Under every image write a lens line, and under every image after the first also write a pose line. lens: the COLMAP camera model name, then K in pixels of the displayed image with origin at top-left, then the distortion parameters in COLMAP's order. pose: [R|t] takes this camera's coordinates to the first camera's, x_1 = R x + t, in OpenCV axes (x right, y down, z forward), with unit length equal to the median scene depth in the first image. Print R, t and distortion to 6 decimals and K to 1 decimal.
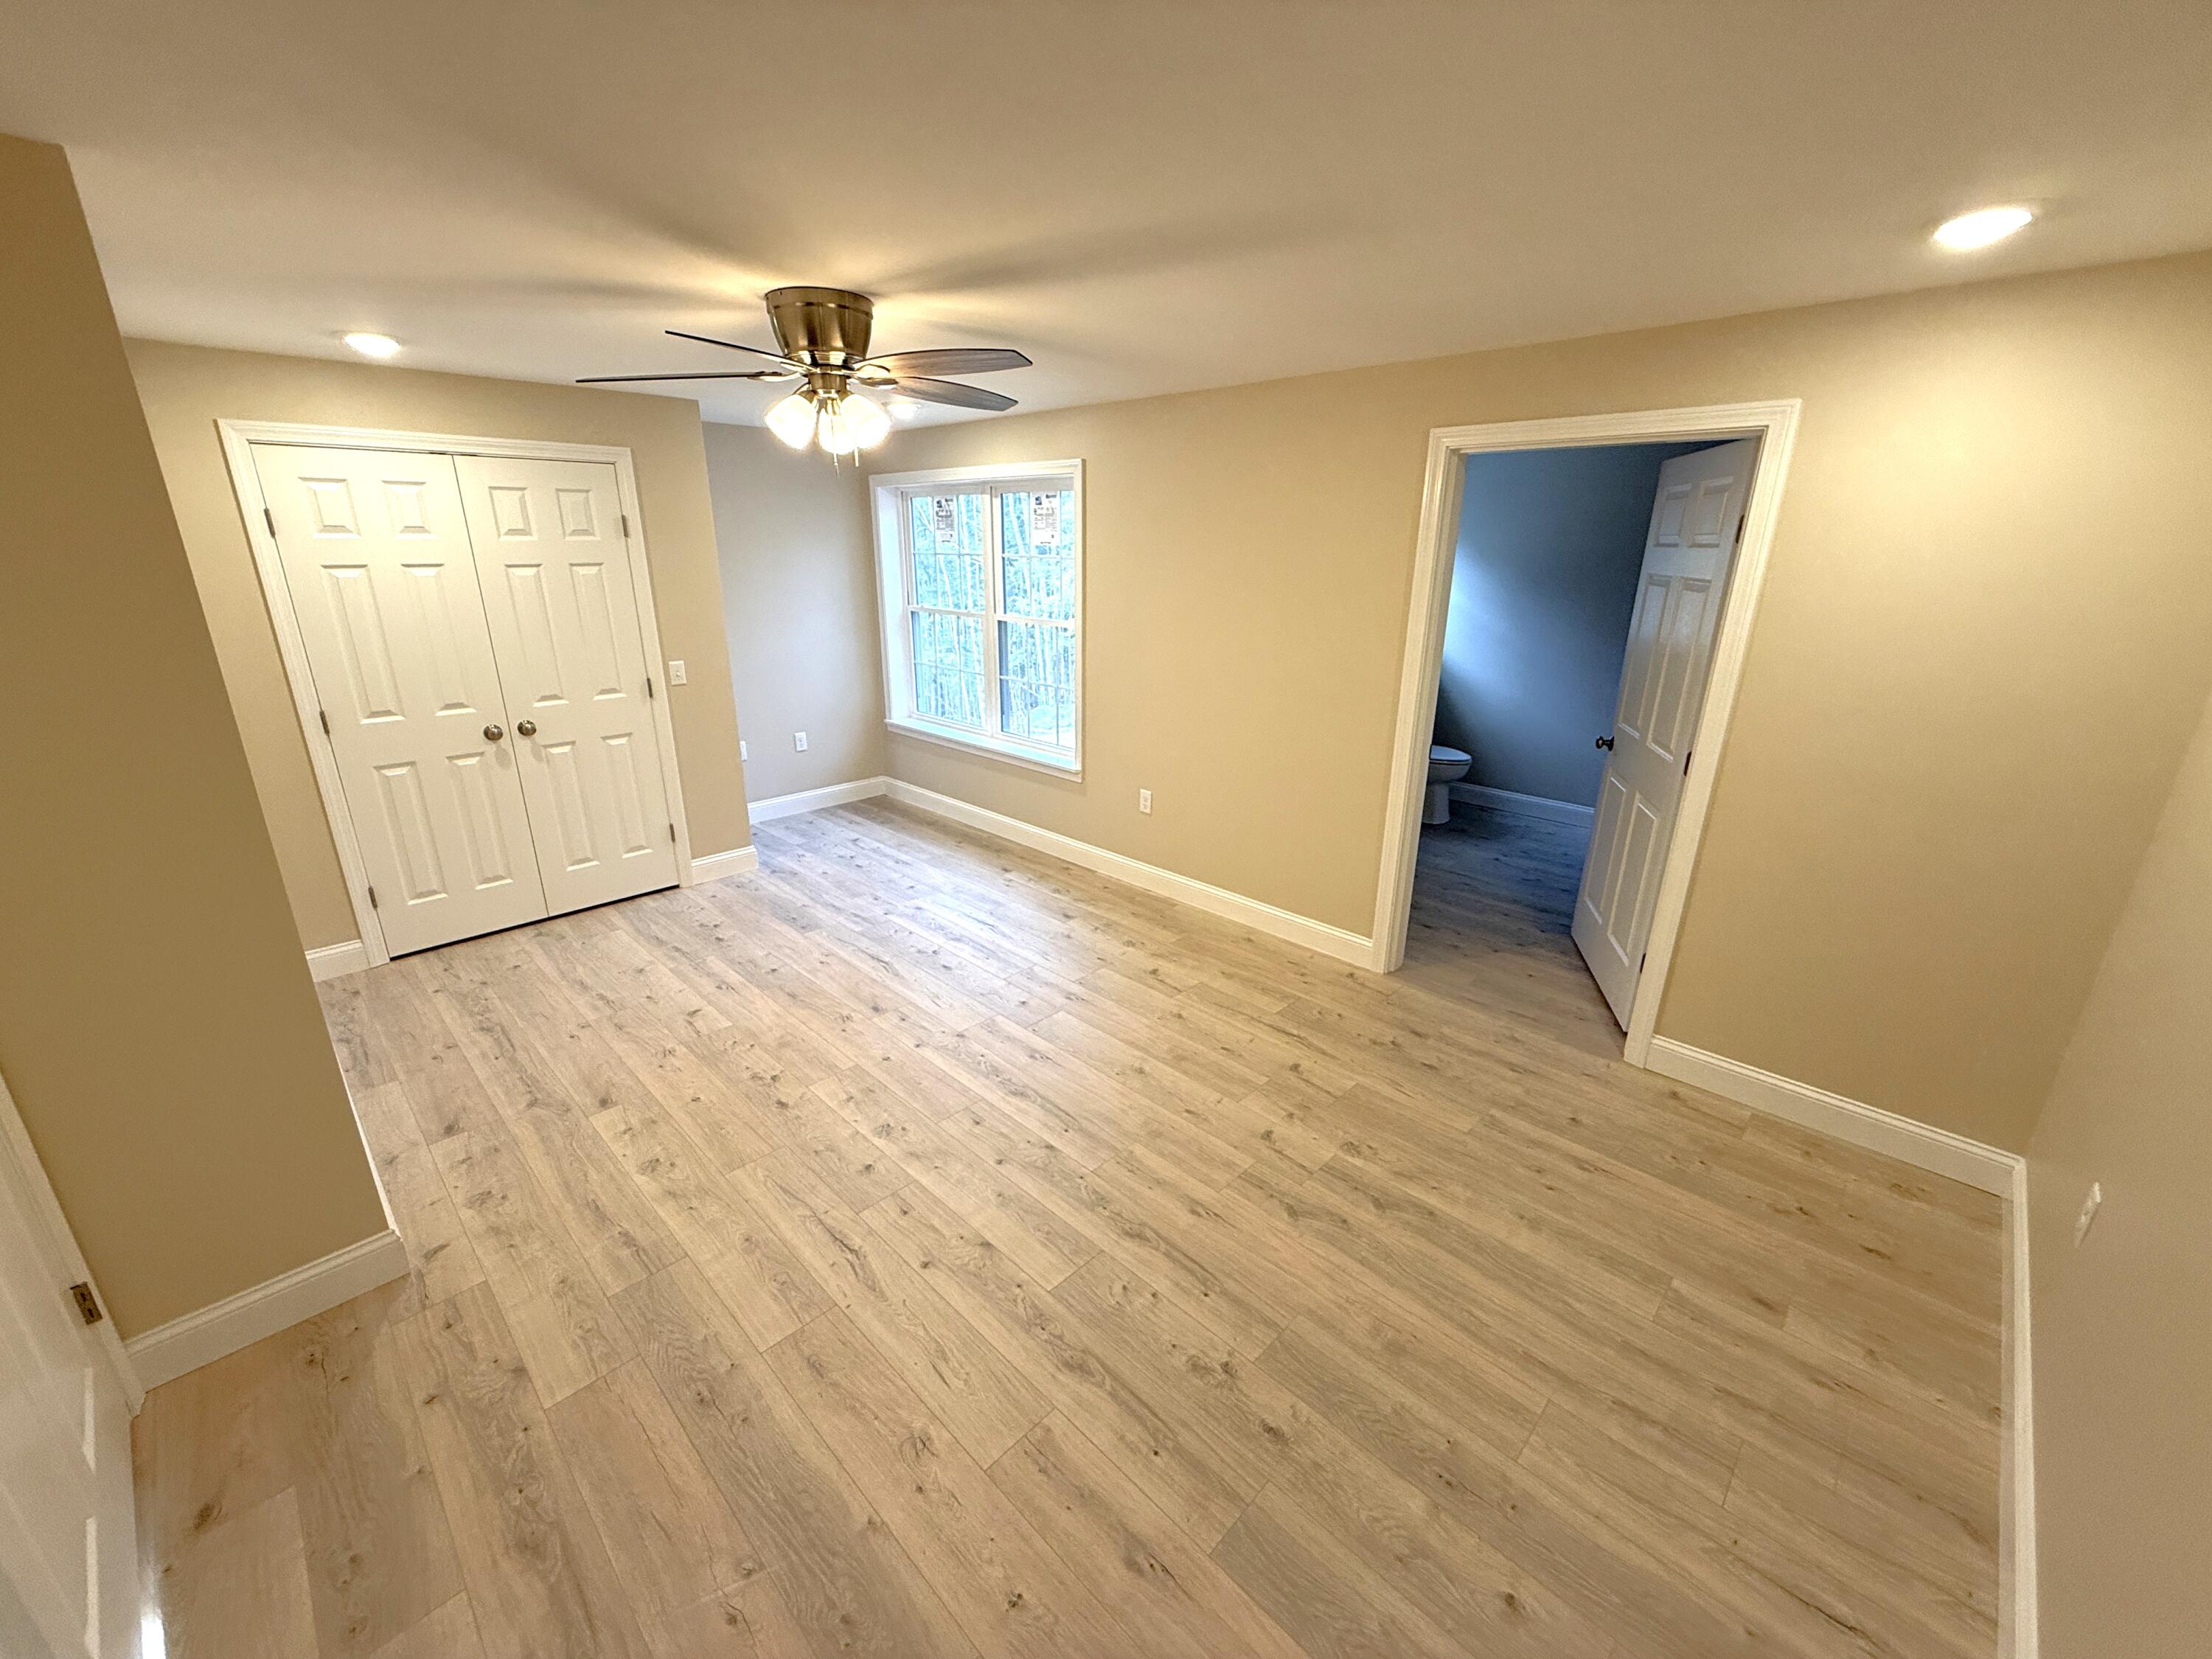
lens RADIAL K [[880.6, 0, 1100.9], [0, 880.6, 826.9], [0, 0, 1]] dist [-0.000404, -0.000028]
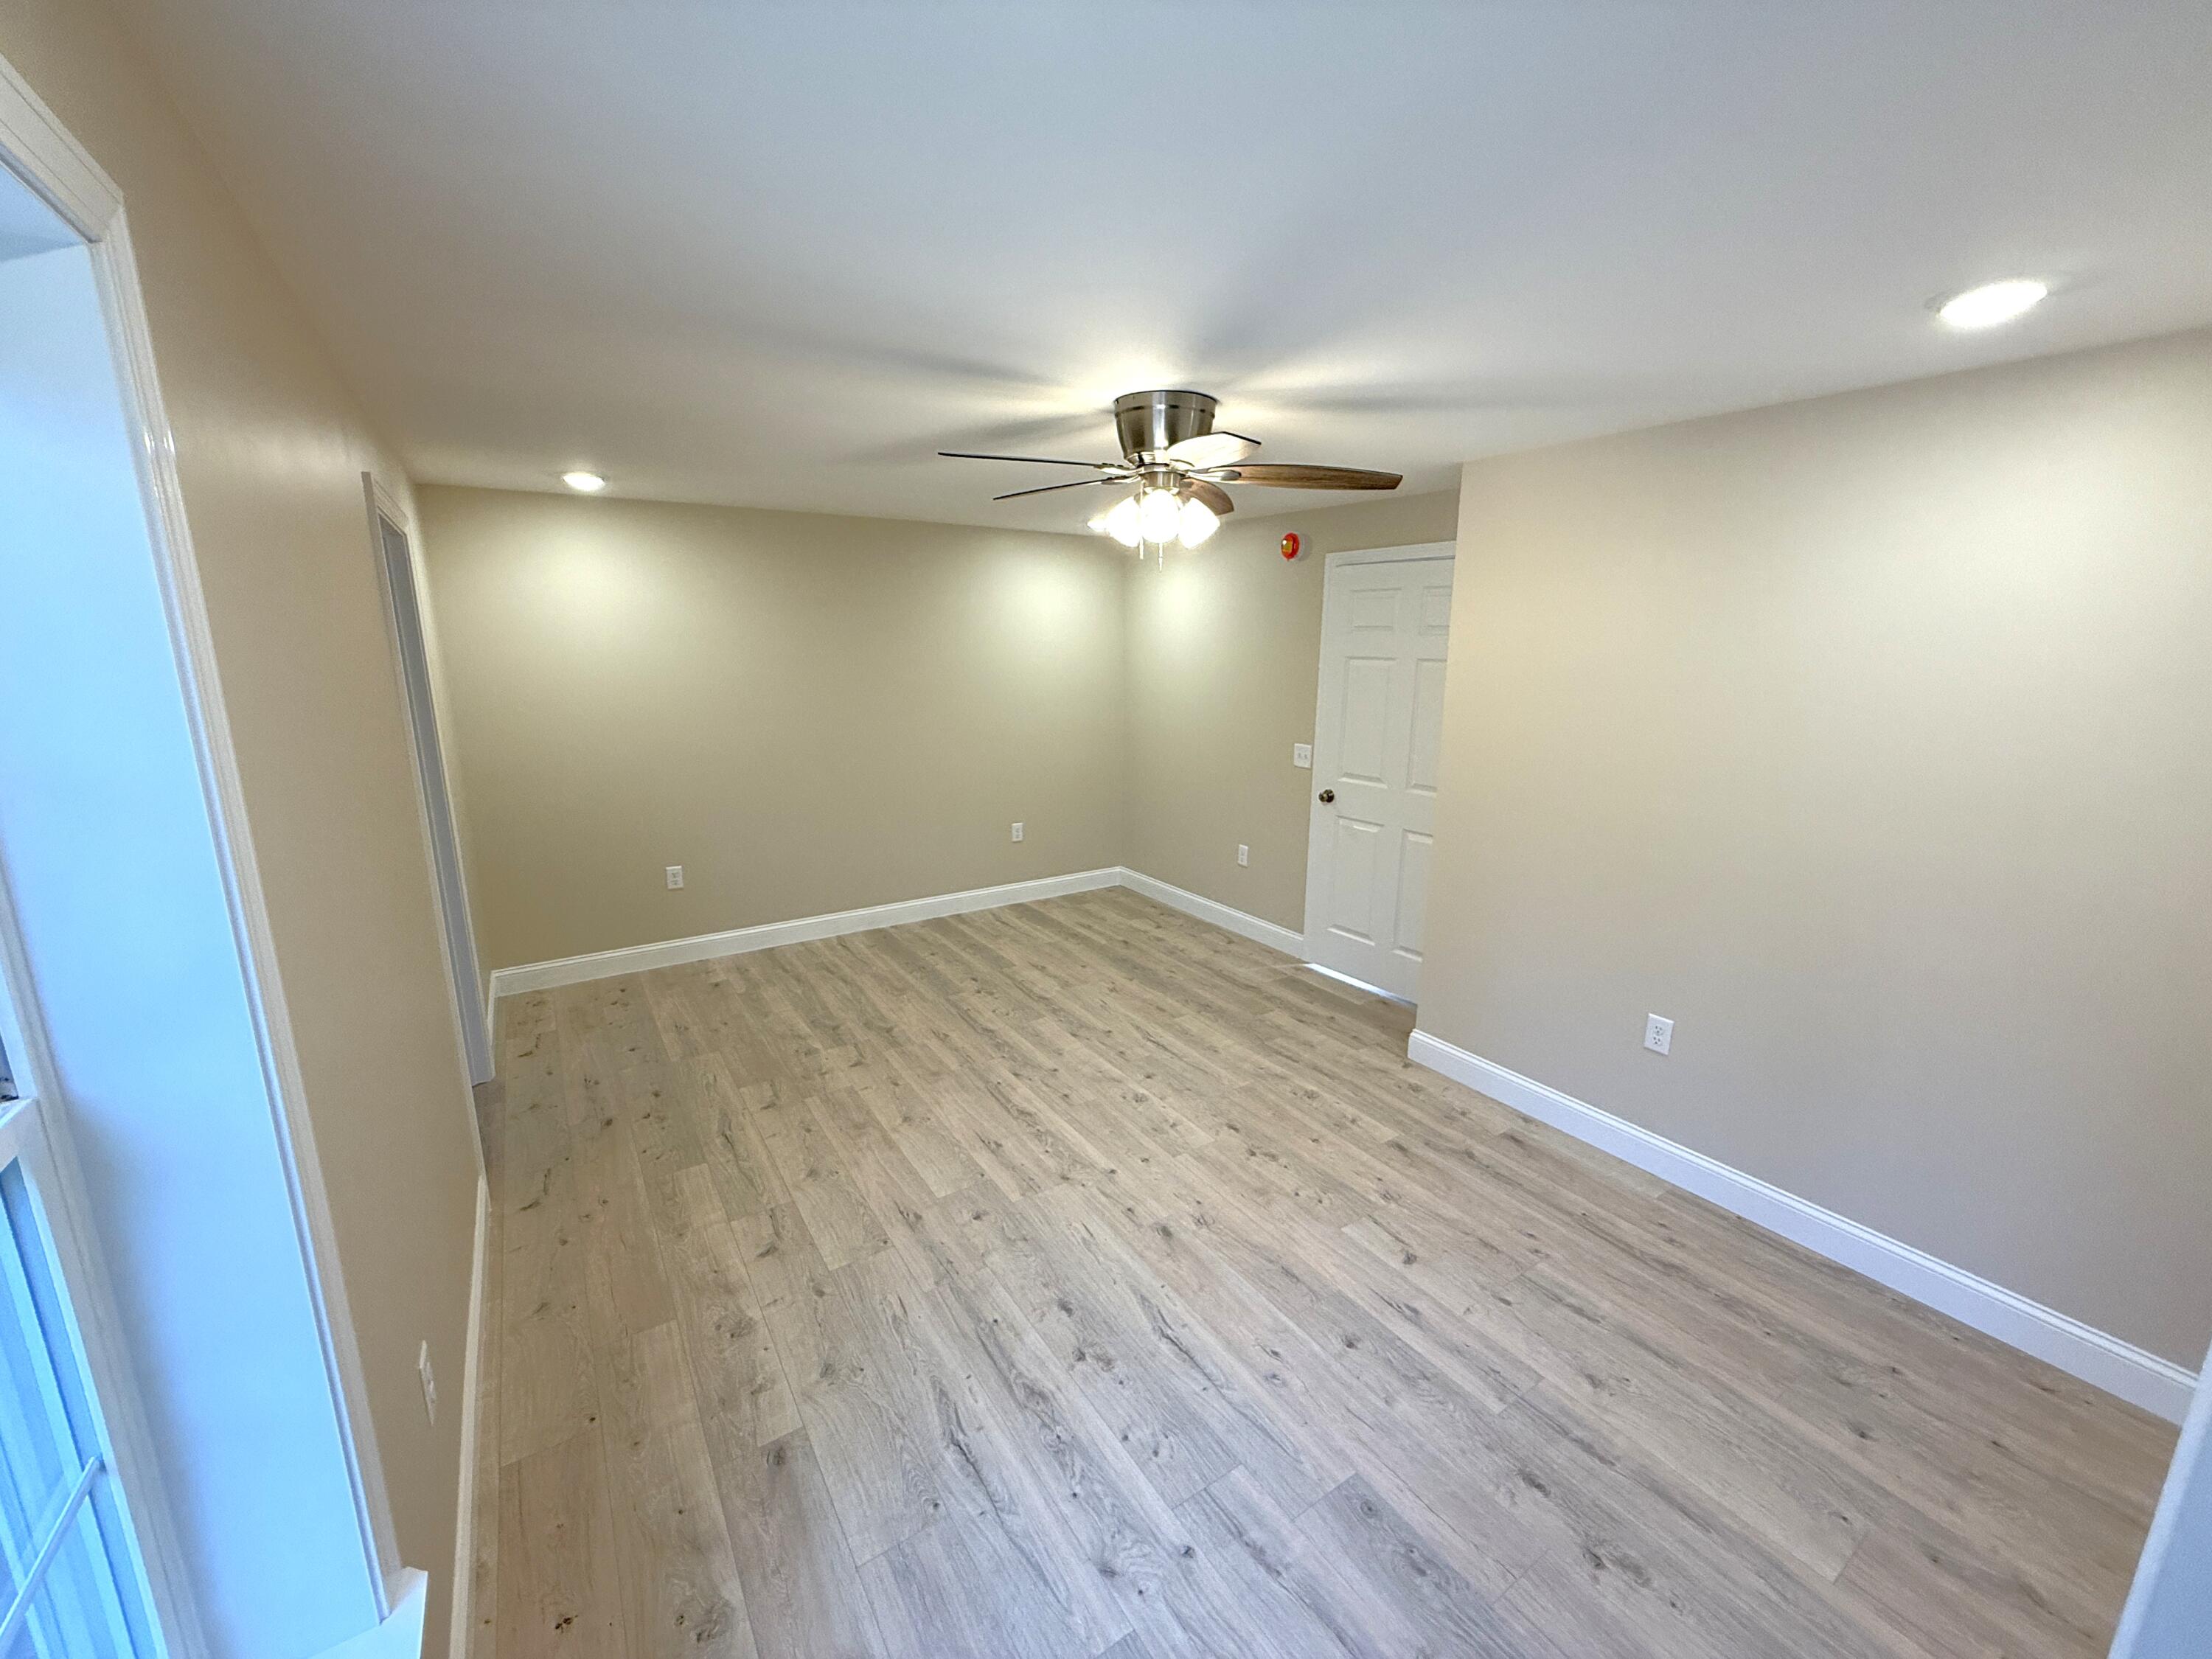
lens RADIAL K [[880.6, 0, 1100.9], [0, 880.6, 826.9], [0, 0, 1]] dist [-0.000404, -0.000028]
pose [[-0.977187, -0.055431, 0.205017, -0.407446], [0.055921, 0.864116, 0.500176, -0.581103], [-0.204884, 0.500230, -0.841304, 1.786033]]
